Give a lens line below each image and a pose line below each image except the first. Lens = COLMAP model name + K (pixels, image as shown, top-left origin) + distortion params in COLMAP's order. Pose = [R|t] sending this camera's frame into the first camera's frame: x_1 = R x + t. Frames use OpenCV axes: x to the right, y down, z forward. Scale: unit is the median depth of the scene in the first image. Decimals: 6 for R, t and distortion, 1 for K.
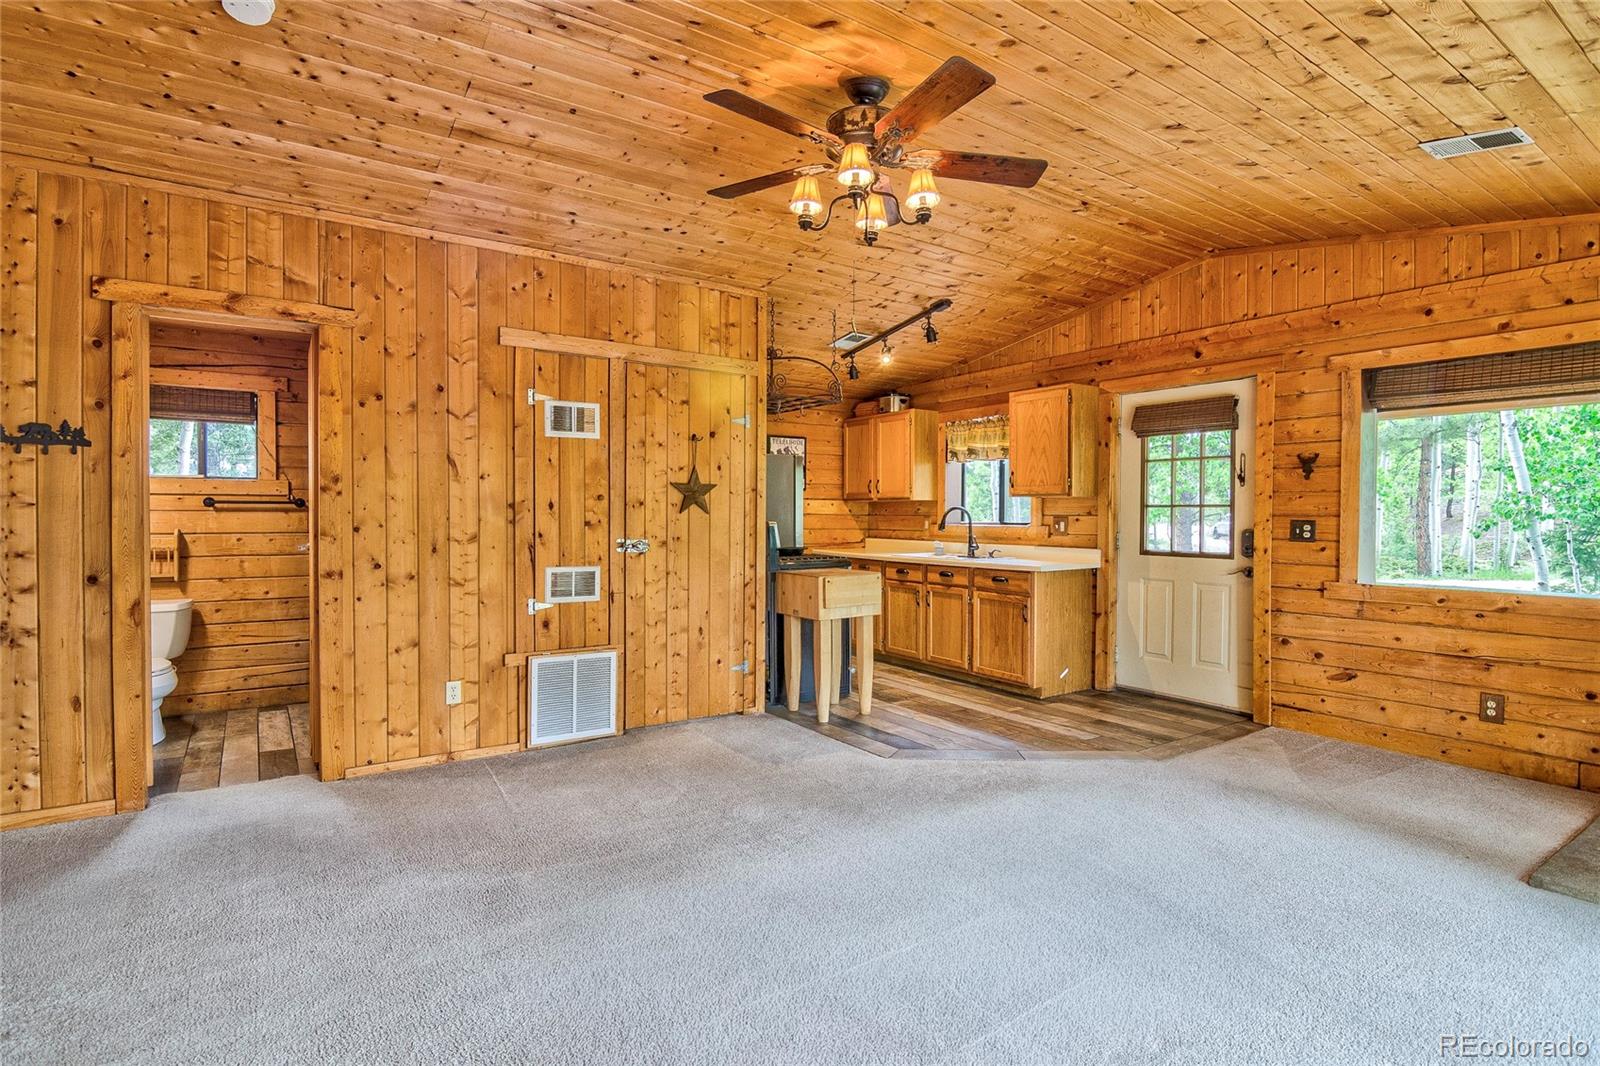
lens RADIAL K [[750.5, 0, 756.3], [0, 750.5, 525.3], [0, 0, 1]] dist [-0.011316, -0.000630]
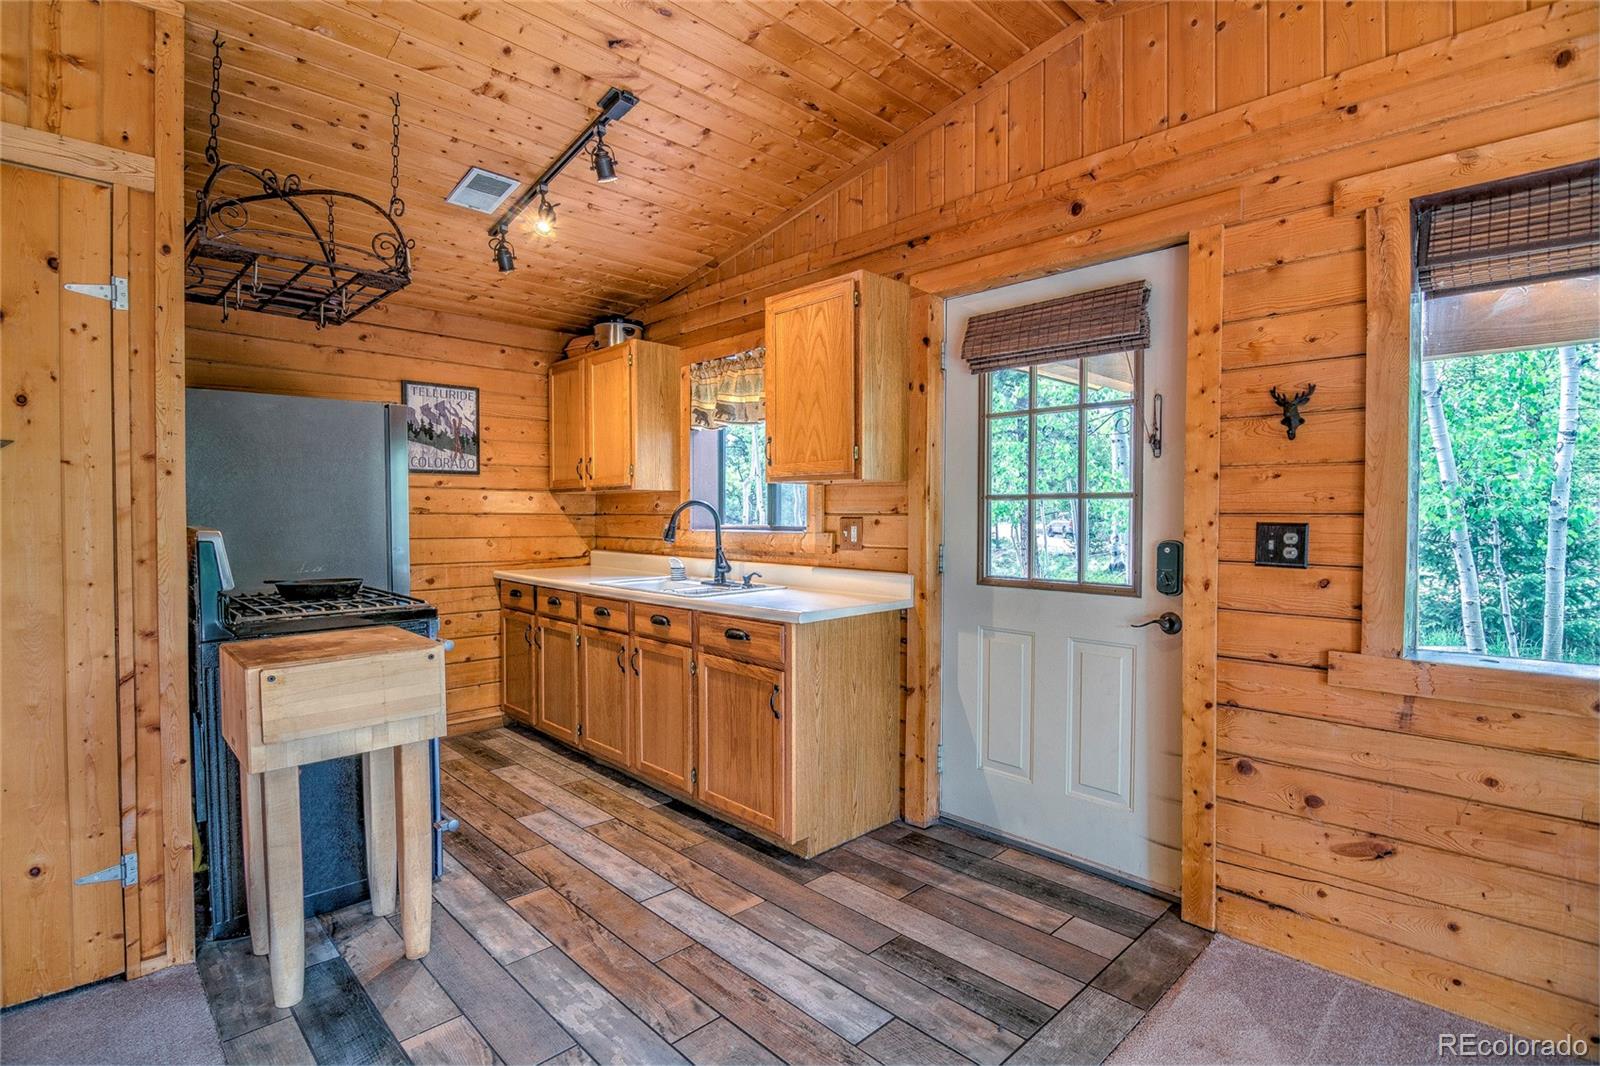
lens RADIAL K [[761.6, 0, 800.0], [0, 761.6, 533.0], [0, 0, 1]] dist [-0.002991, -0.009809]
pose [[0.972053, -0.008259, 0.234618, 0.255635], [0.005898, 0.999925, 0.010760, -0.006216], [-0.234689, -0.009075, 0.972028, 0.487526]]
